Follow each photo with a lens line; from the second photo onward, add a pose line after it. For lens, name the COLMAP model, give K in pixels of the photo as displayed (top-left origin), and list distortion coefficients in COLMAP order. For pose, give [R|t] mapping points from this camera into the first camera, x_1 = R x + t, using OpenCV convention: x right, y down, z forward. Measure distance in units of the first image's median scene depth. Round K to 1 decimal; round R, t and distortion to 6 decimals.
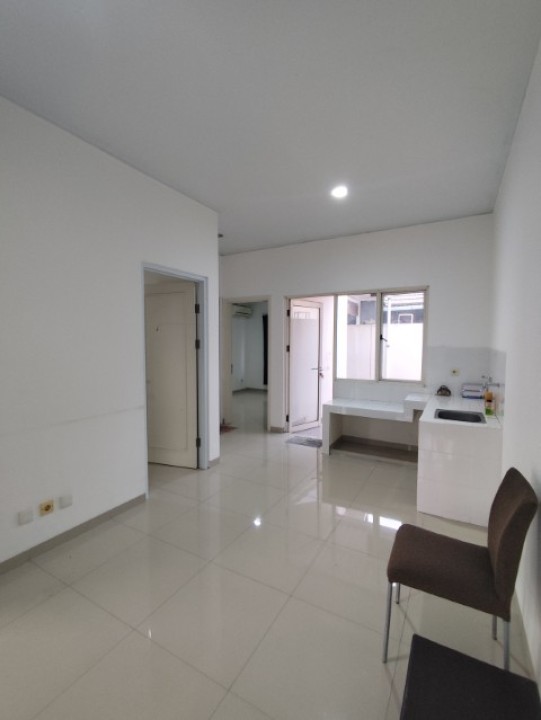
lens RADIAL K [[328.5, 0, 273.9], [0, 328.5, 360.2], [0, 0, 1]] dist [-0.001389, -0.002414]
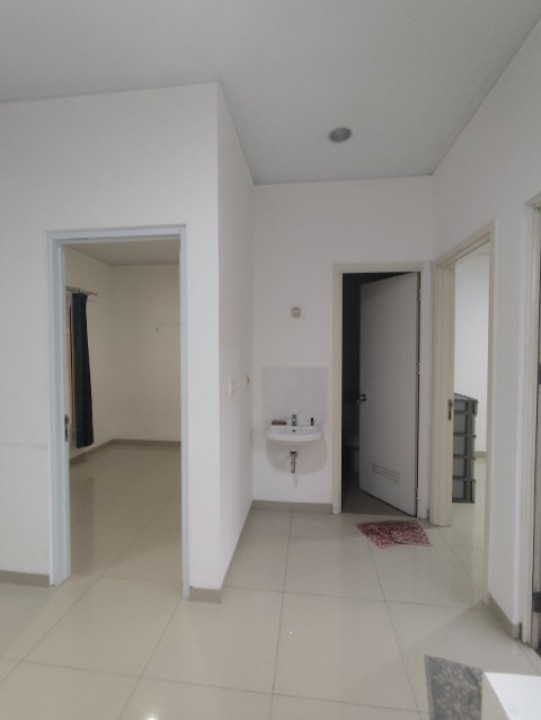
lens RADIAL K [[328.5, 0, 270.2], [0, 328.5, 357.9], [0, 0, 1]] dist [-0.001389, -0.002414]
pose [[0.379634, 0.020207, -0.924916, 0.256553], [-0.052966, 0.998596, 0.000076, -0.042333], [0.923619, 0.048961, 0.380172, 0.743192]]
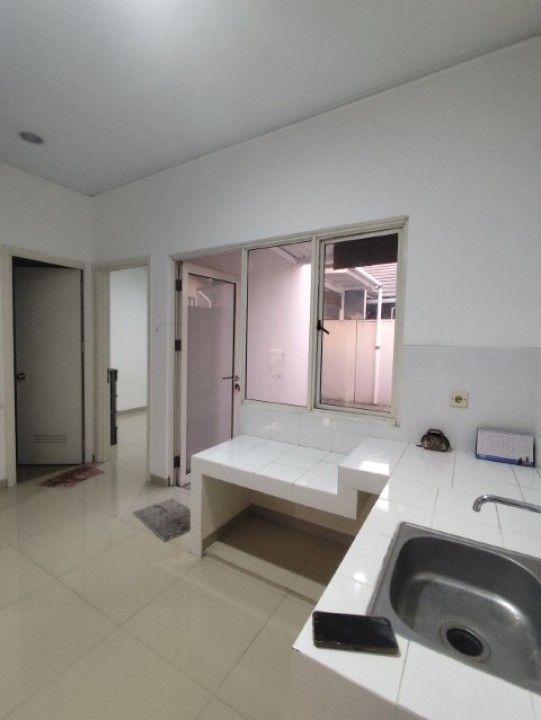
lens RADIAL K [[328.5, 0, 271.0], [0, 328.5, 360.2], [0, 0, 1]] dist [-0.001389, -0.002414]
pose [[0.999393, 0.019183, -0.029084, 0.262511], [-0.019288, 0.999808, -0.003359, -0.011263], [0.029014, 0.003918, 0.999571, 0.466900]]
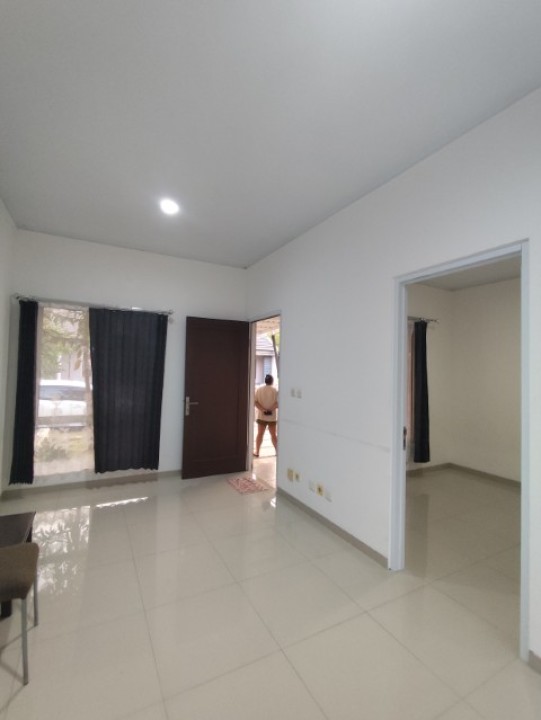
lens RADIAL K [[328.5, 0, 270.1], [0, 328.5, 359.4], [0, 0, 1]] dist [-0.001389, -0.002414]
pose [[-0.537399, -0.041819, -0.842291, 0.306002], [-0.076664, 0.997057, -0.000590, -0.041075], [0.839836, 0.064256, -0.539023, 0.756326]]
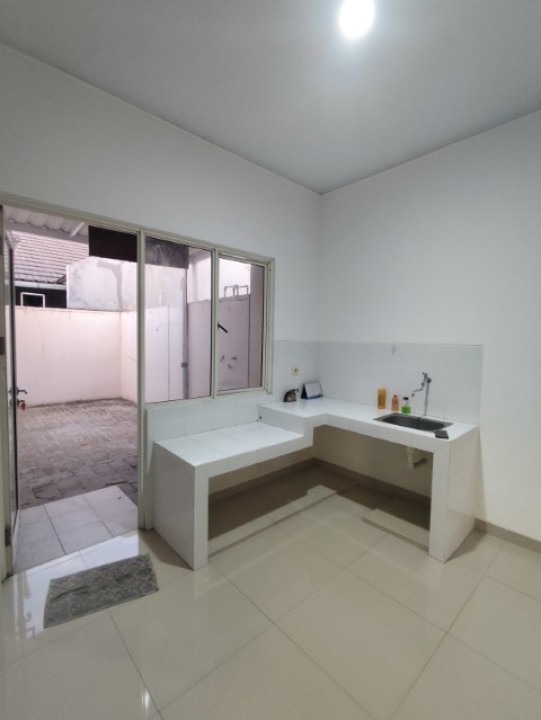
lens RADIAL K [[328.5, 0, 269.2], [0, 328.5, 360.4], [0, 0, 1]] dist [-0.001389, -0.002414]
pose [[0.321938, -0.057402, 0.945019, -0.226302], [0.038573, 0.998127, 0.047487, -0.028715], [-0.945975, 0.021164, 0.323549, 0.696276]]
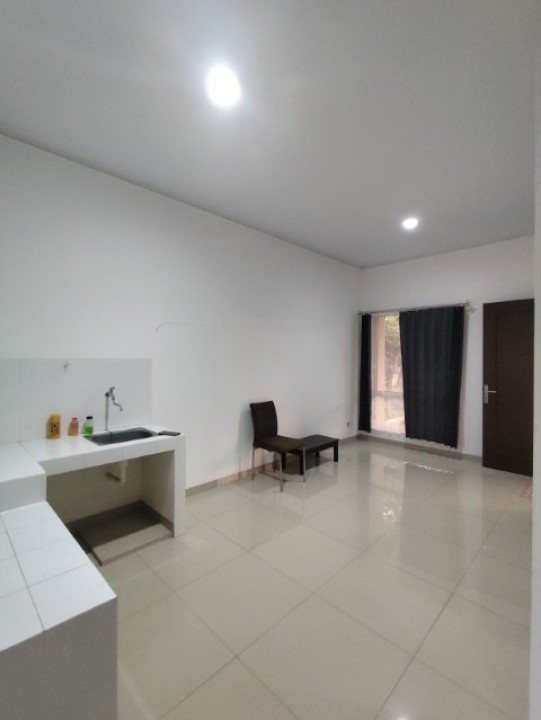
lens RADIAL K [[328.5, 0, 271.8], [0, 328.5, 358.5], [0, 0, 1]] dist [-0.001389, -0.002414]
pose [[-0.963670, -0.009009, 0.266945, -0.027233], [0.008317, 0.997934, 0.063705, -0.055217], [-0.266968, 0.063611, -0.961604, 1.110897]]
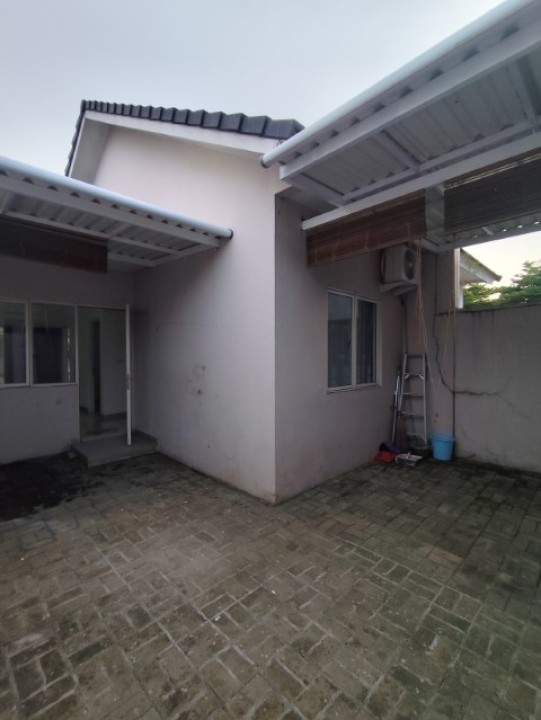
lens RADIAL K [[328.5, 0, 269.2], [0, 328.5, 358.9], [0, 0, 1]] dist [-0.001389, -0.002414]
pose [[-0.292879, 0.012989, -0.956061, 1.089082], [-0.054590, 0.998050, 0.030282, -0.093977], [0.954590, 0.061060, -0.291599, 2.020988]]
